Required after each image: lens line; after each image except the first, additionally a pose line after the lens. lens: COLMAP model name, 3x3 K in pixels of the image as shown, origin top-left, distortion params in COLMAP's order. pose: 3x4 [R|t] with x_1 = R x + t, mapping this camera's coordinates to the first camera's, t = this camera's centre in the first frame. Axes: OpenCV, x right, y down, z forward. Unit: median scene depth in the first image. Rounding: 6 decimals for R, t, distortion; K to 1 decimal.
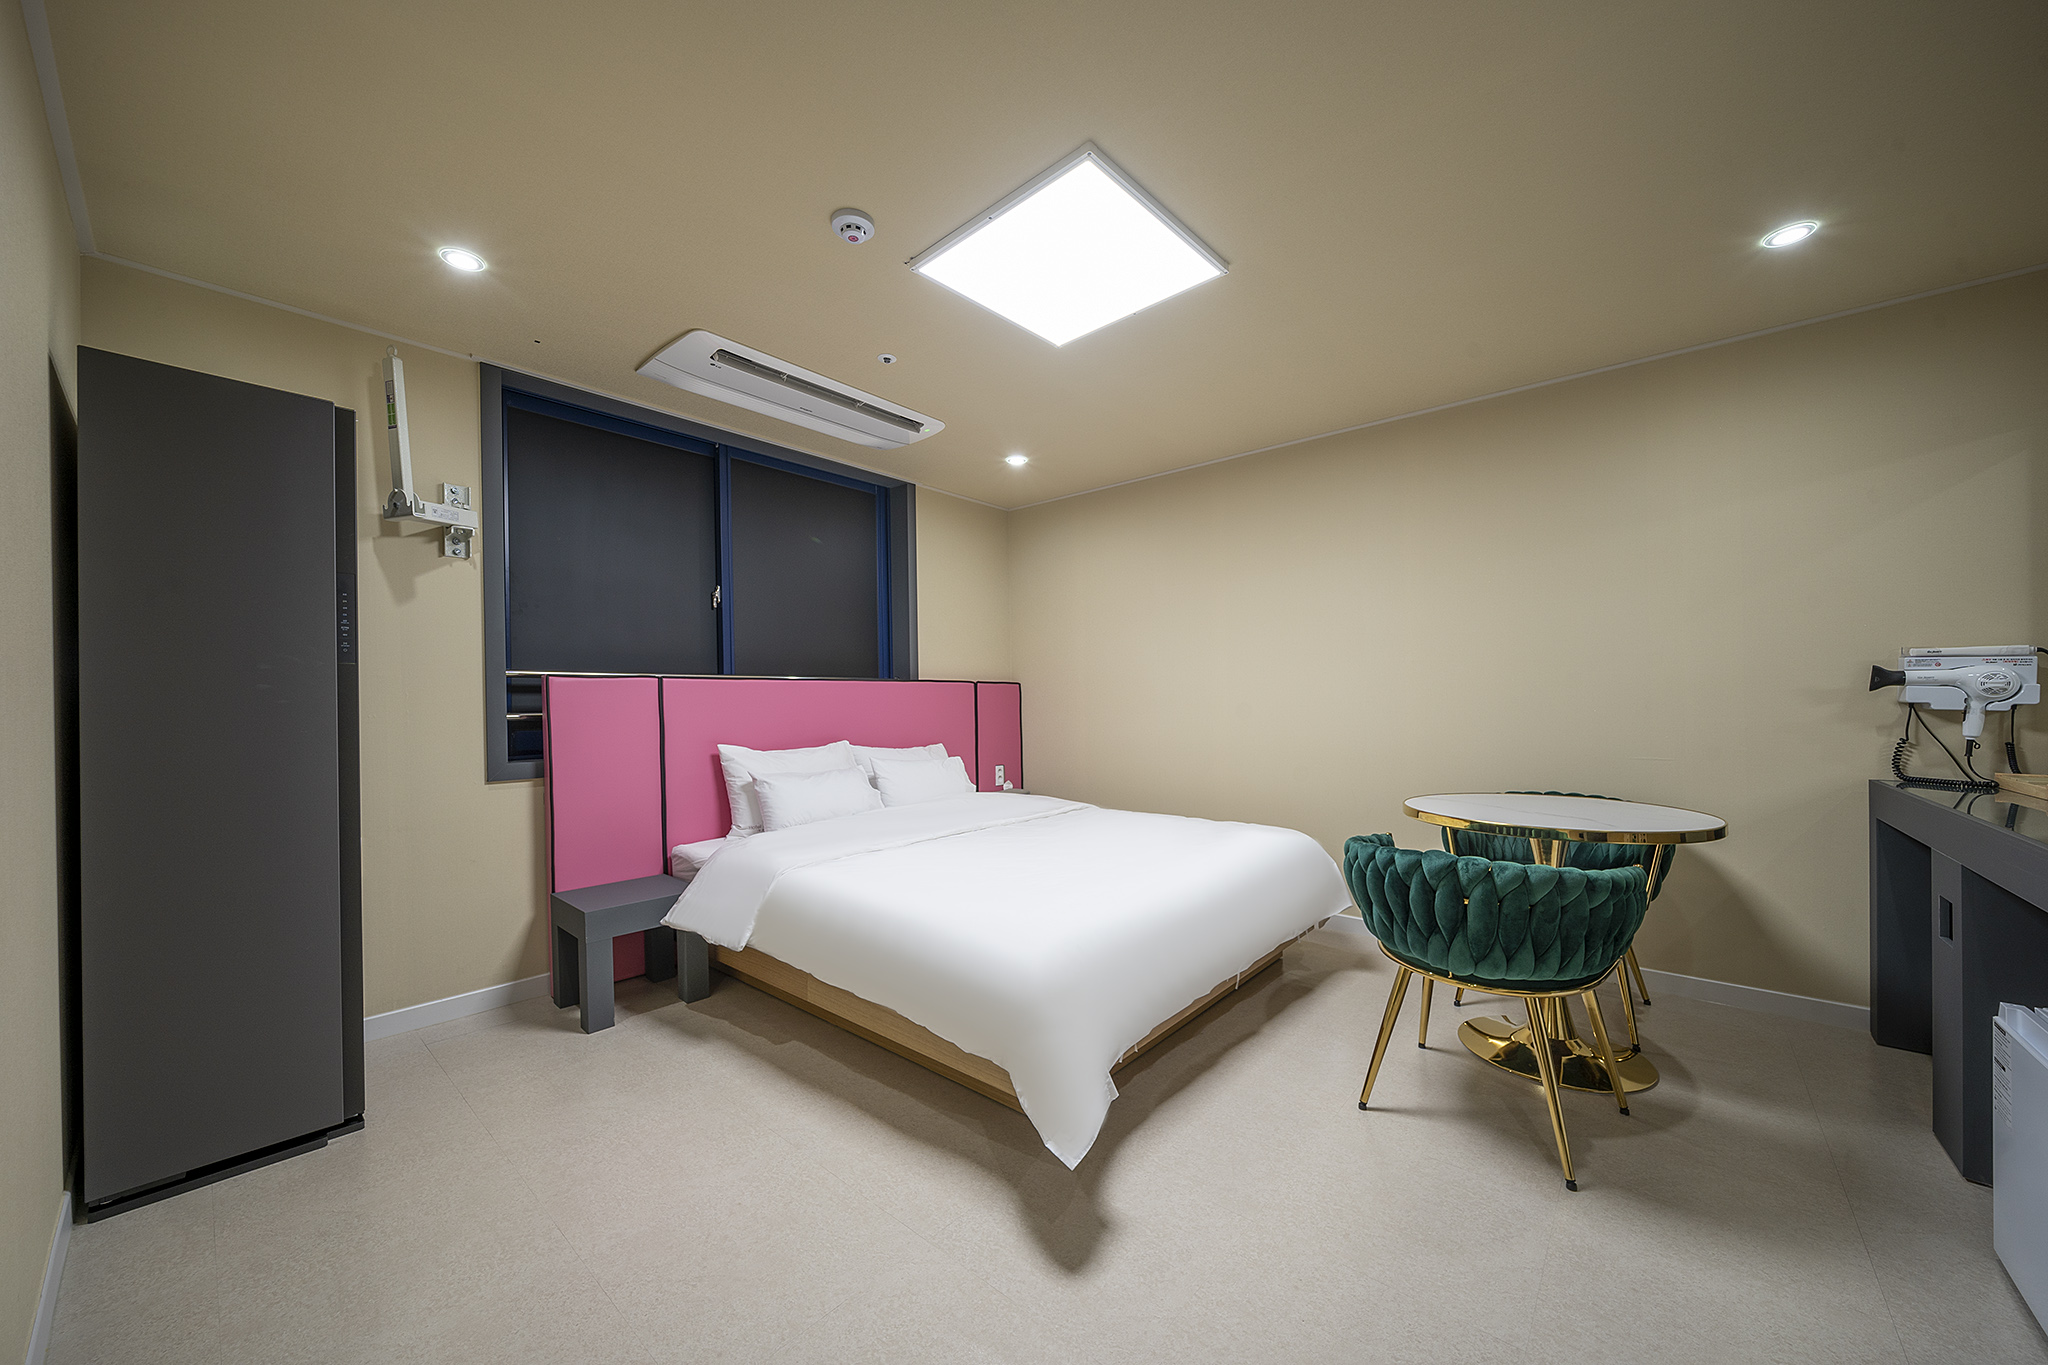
lens RADIAL K [[743.7, 0, 1024.0], [0, 743.7, 682.5], [0, 0, 1]] dist [0.000759, 0.000019]
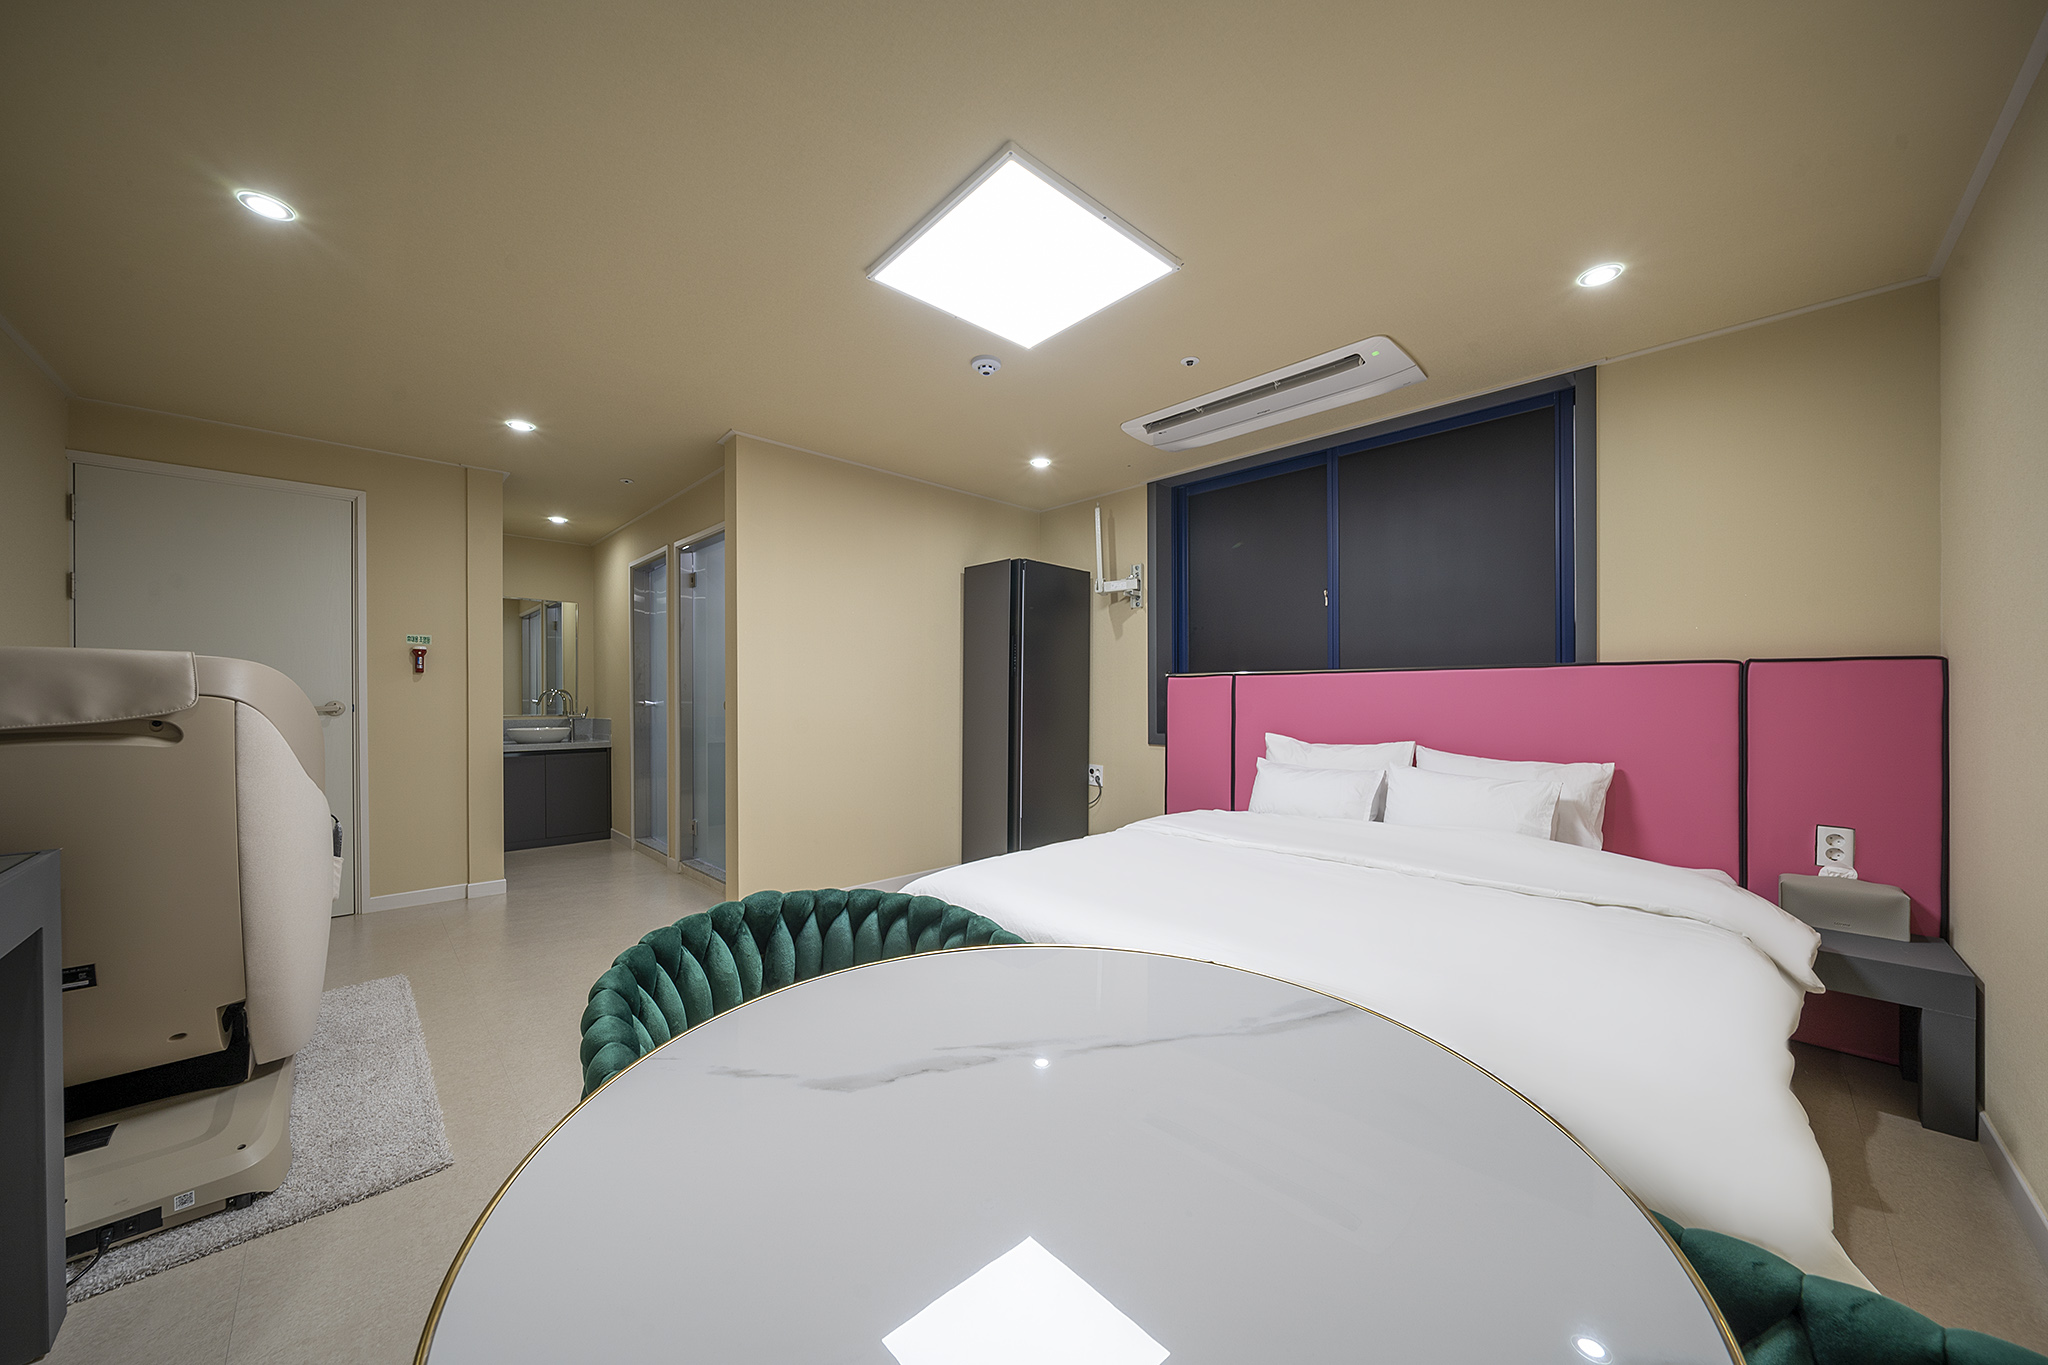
lens RADIAL K [[714.9, 0, 1024.0], [0, 714.9, 682.5], [0, 0, 1]] dist [-0.000418, -0.000014]
pose [[-0.101920, -0.007854, -0.994762, 0.794917], [0.025133, 0.999629, -0.010468, 0.008802], [0.994475, -0.026069, -0.101685, 0.844777]]
